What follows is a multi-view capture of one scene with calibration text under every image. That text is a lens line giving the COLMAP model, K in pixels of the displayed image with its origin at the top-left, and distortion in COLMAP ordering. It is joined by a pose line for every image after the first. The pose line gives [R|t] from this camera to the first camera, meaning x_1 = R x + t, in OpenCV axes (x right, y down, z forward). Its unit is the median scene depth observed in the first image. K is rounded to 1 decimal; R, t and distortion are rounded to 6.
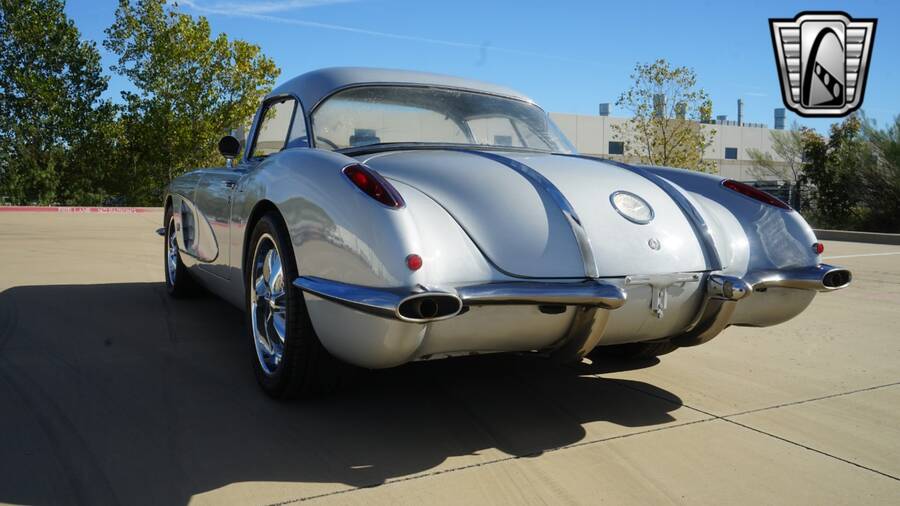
lens RADIAL K [[706.6, 0, 450.2], [0, 706.6, 254.5], [0, 0, 1]] dist [0.006379, -0.021774]
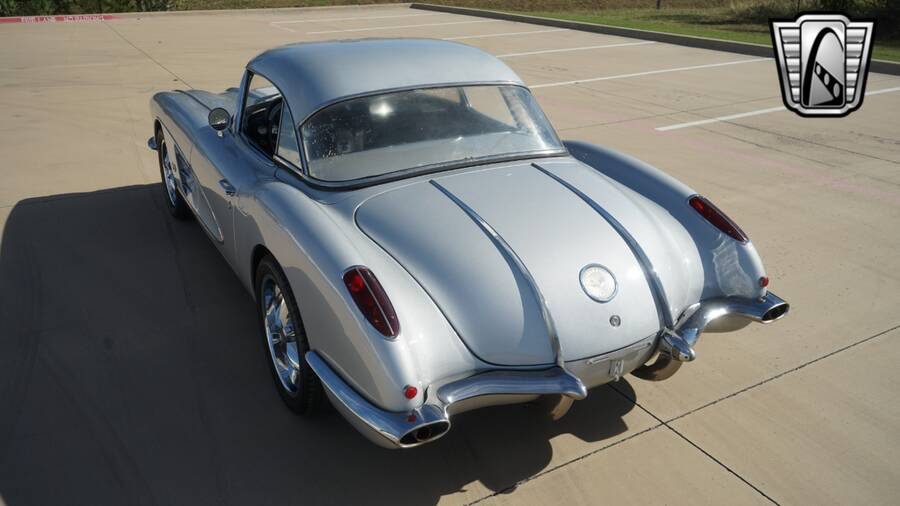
lens RADIAL K [[706.6, 0, 449.3], [0, 706.6, 254.1], [0, 0, 1]] dist [0.006379, -0.021774]
pose [[0.999677, -0.022692, 0.011406, 0.005909], [0.018000, 0.949868, 0.312132, -0.479594], [-0.017917, -0.311826, 0.949970, -0.060804]]
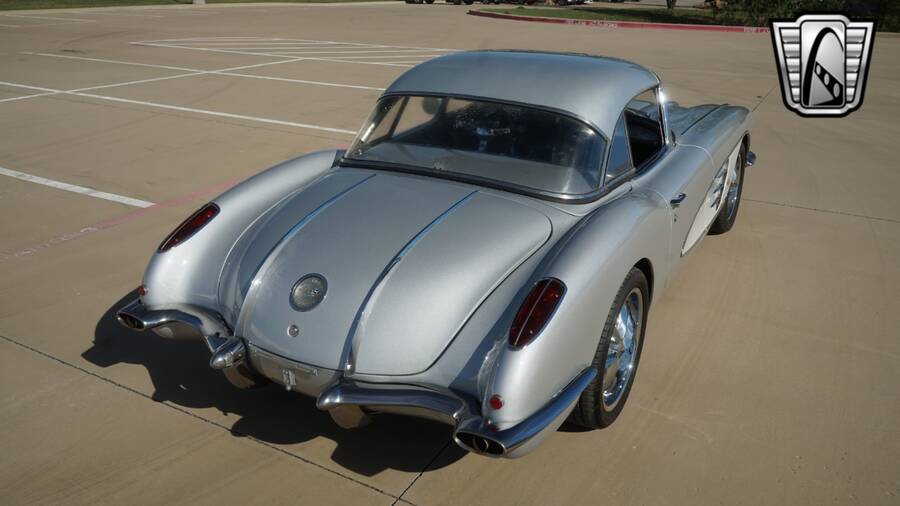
lens RADIAL K [[706.6, 0, 449.6], [0, 706.6, 251.6], [0, 0, 1]] dist [0.006379, -0.021774]
pose [[0.527173, 0.299353, -0.795284, 1.287965], [-0.064128, 0.947241, 0.314043, -0.510572], [0.847335, -0.114555, 0.518556, 0.623522]]
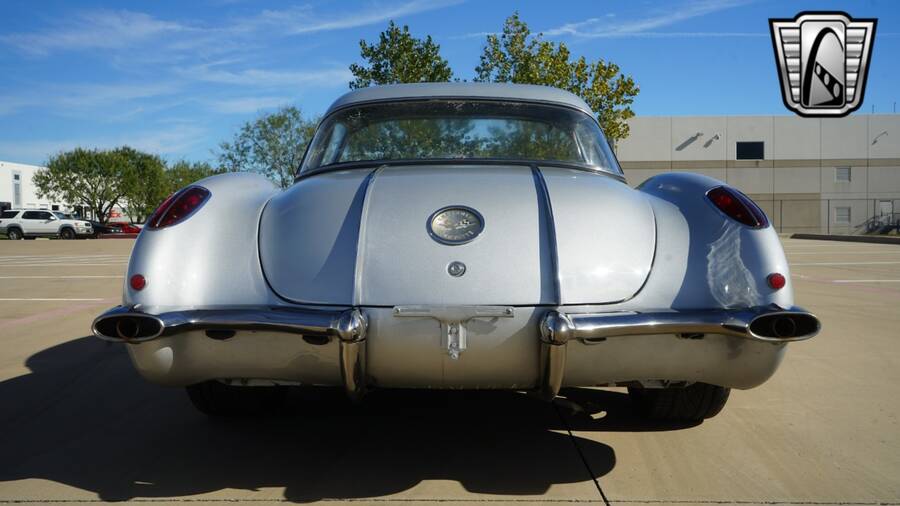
lens RADIAL K [[752.6, 0, 457.8], [0, 752.6, 253.7], [0, 0, 1]] dist [0.000207, 0.019710]
pose [[0.872324, 0.005343, -0.488898, 0.708987], [-0.024682, 0.999147, -0.033119, -0.003701], [0.488304, 0.040958, 0.871712, 0.233131]]
